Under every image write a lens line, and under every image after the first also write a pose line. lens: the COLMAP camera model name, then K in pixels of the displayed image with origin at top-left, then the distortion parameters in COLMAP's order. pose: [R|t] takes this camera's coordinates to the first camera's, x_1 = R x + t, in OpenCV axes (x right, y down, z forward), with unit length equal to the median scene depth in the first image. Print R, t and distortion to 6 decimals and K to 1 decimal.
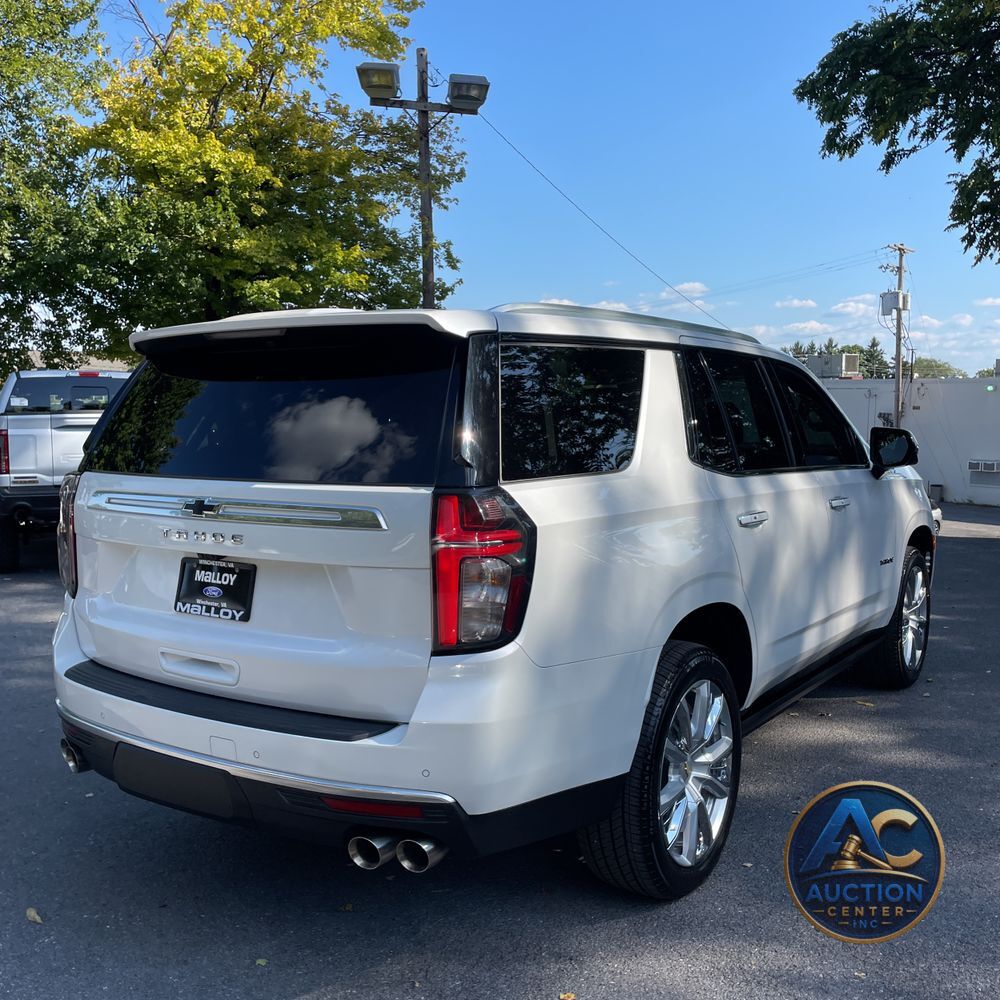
lens RADIAL K [[1016.4, 0, 519.1], [0, 1016.4, 476.7], [0, 0, 1]] dist [0.084974, -0.121317]
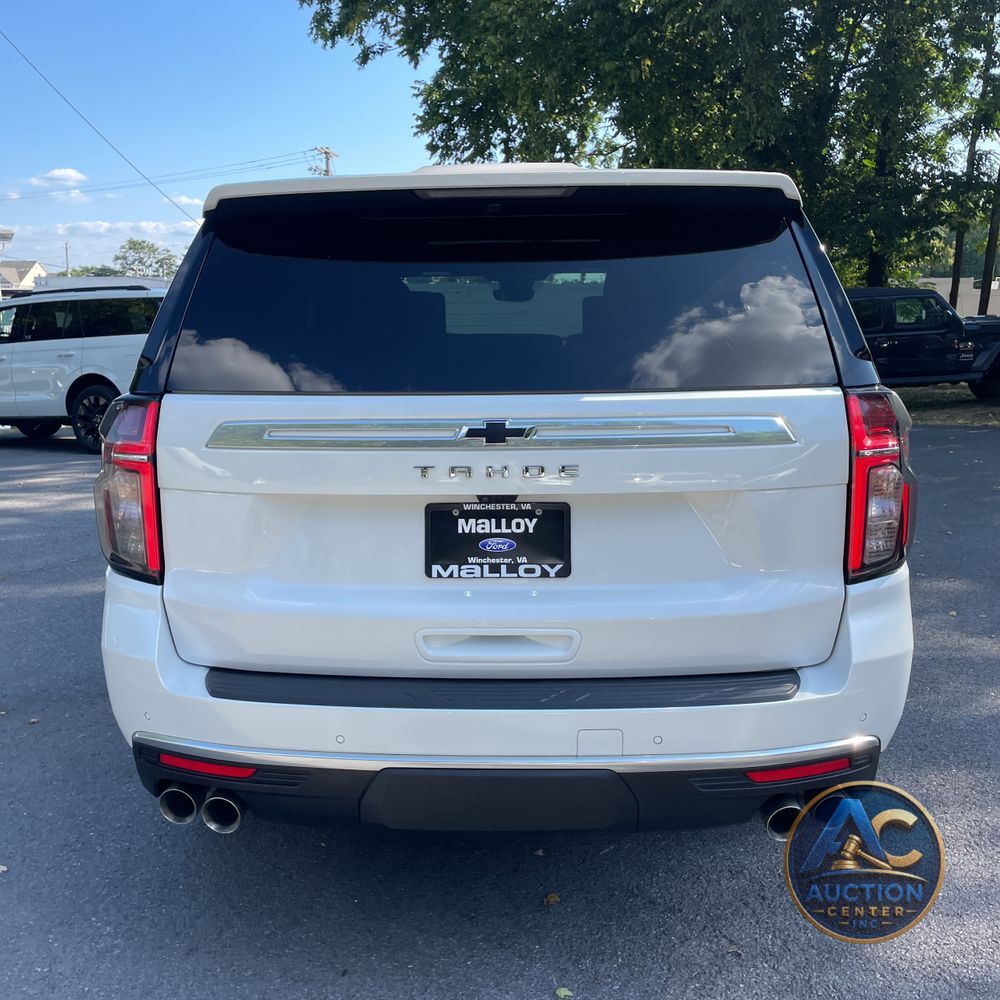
lens RADIAL K [[1016.4, 0, 519.1], [0, 1016.4, 476.7], [0, 0, 1]] dist [0.084974, -0.121317]
pose [[0.848671, -0.088264, 0.521504, -0.669105], [0.038752, 0.993704, 0.105119, -0.014234], [-0.527499, -0.069002, 0.846749, 0.368552]]
